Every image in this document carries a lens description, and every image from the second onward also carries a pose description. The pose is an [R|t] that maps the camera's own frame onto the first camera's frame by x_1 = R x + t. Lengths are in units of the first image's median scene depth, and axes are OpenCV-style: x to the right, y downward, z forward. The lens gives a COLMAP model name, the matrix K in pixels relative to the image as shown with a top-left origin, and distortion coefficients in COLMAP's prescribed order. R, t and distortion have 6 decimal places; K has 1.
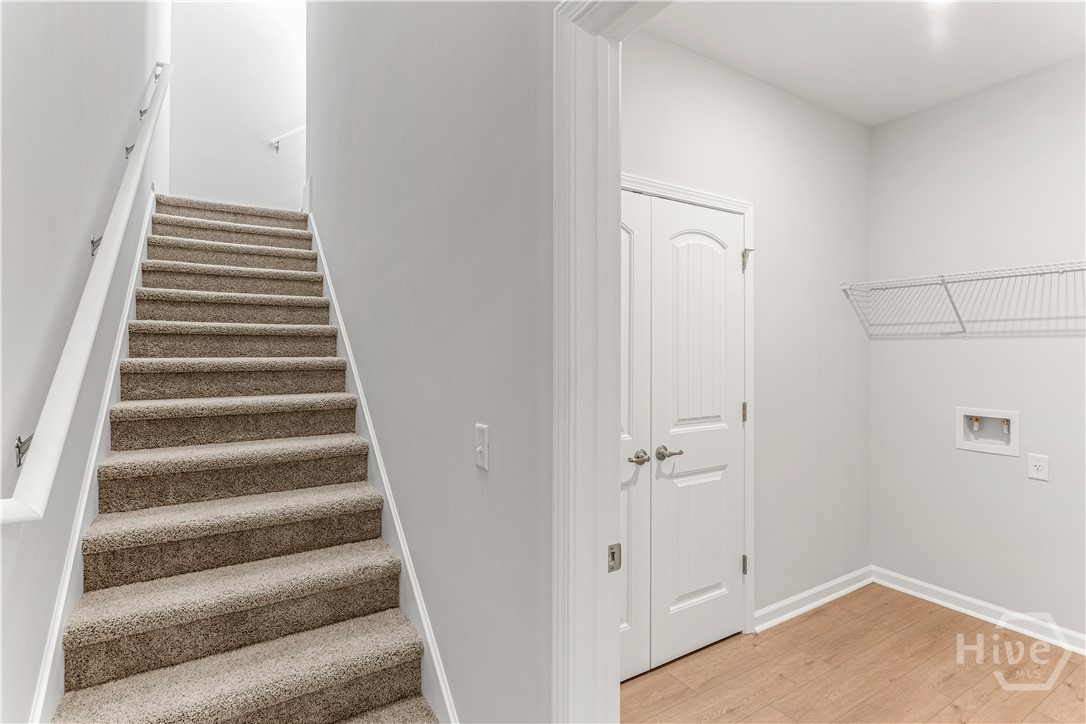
lens RADIAL K [[522.3, 0, 526.1], [0, 522.3, 342.1], [0, 0, 1]] dist [-0.007790, 0.002588]
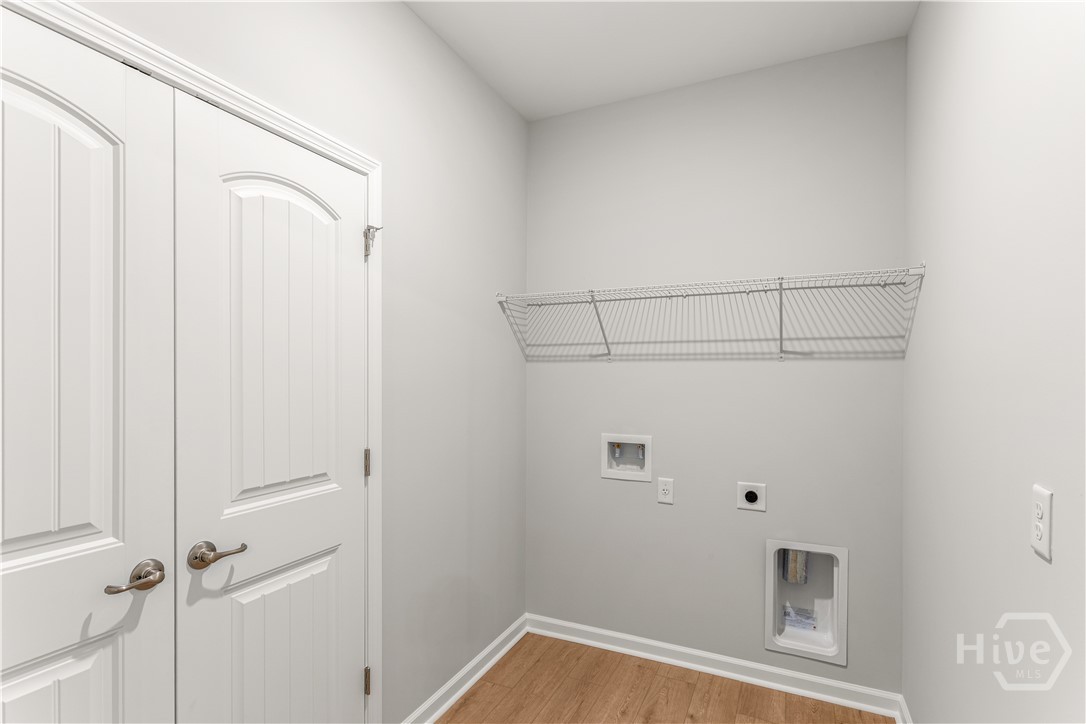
lens RADIAL K [[522.3, 0, 543.8], [0, 522.3, 363.1], [0, 0, 1]] dist [-0.007790, 0.002588]
pose [[0.828129, 0.011515, 0.560419, 0.217241], [-0.009307, 0.999934, -0.006793, 0.004292], [-0.560460, 0.000410, 0.828182, 0.287052]]
